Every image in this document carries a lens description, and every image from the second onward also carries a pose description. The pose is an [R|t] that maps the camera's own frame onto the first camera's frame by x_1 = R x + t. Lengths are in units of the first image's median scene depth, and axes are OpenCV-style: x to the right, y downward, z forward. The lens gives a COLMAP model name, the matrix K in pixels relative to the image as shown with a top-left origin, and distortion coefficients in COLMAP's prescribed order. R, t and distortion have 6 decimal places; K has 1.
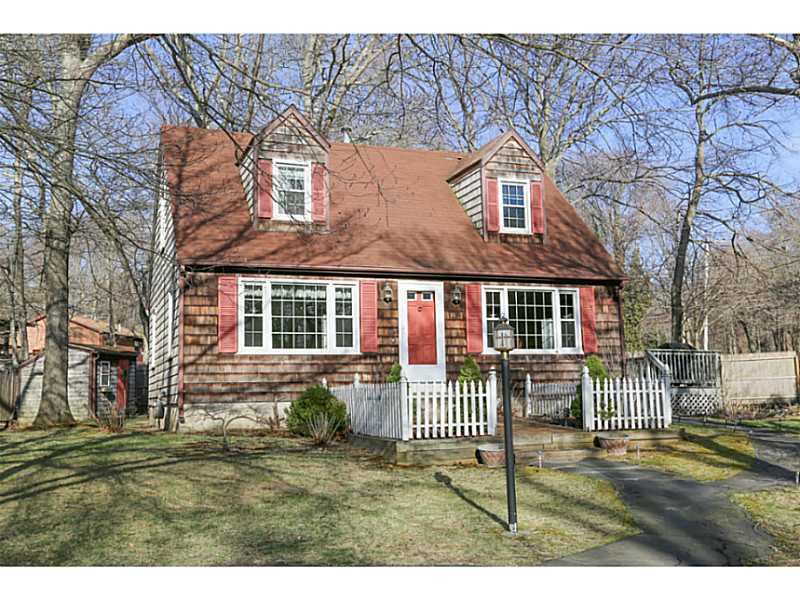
lens RADIAL K [[771.1, 0, 400.0], [0, 771.1, 300.0], [0, 0, 1]] dist [0.094168, -0.002771]
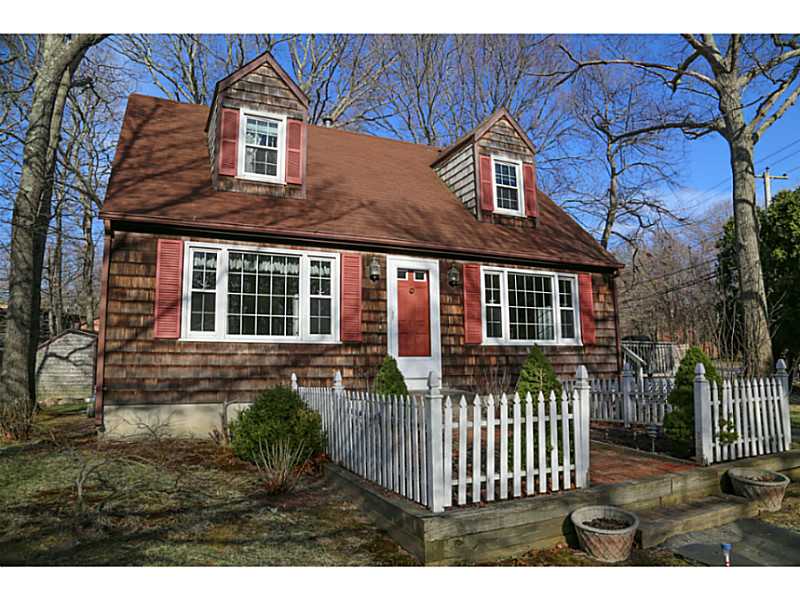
lens RADIAL K [[533.6, 0, 400.0], [0, 533.6, 300.0], [0, 0, 1]] dist [-0.105710, 0.052598]
pose [[0.997140, 0.017113, 0.073619, -0.029897], [-0.016034, 0.999756, -0.015218, 0.031396], [-0.073861, 0.013994, 0.997170, 0.426724]]
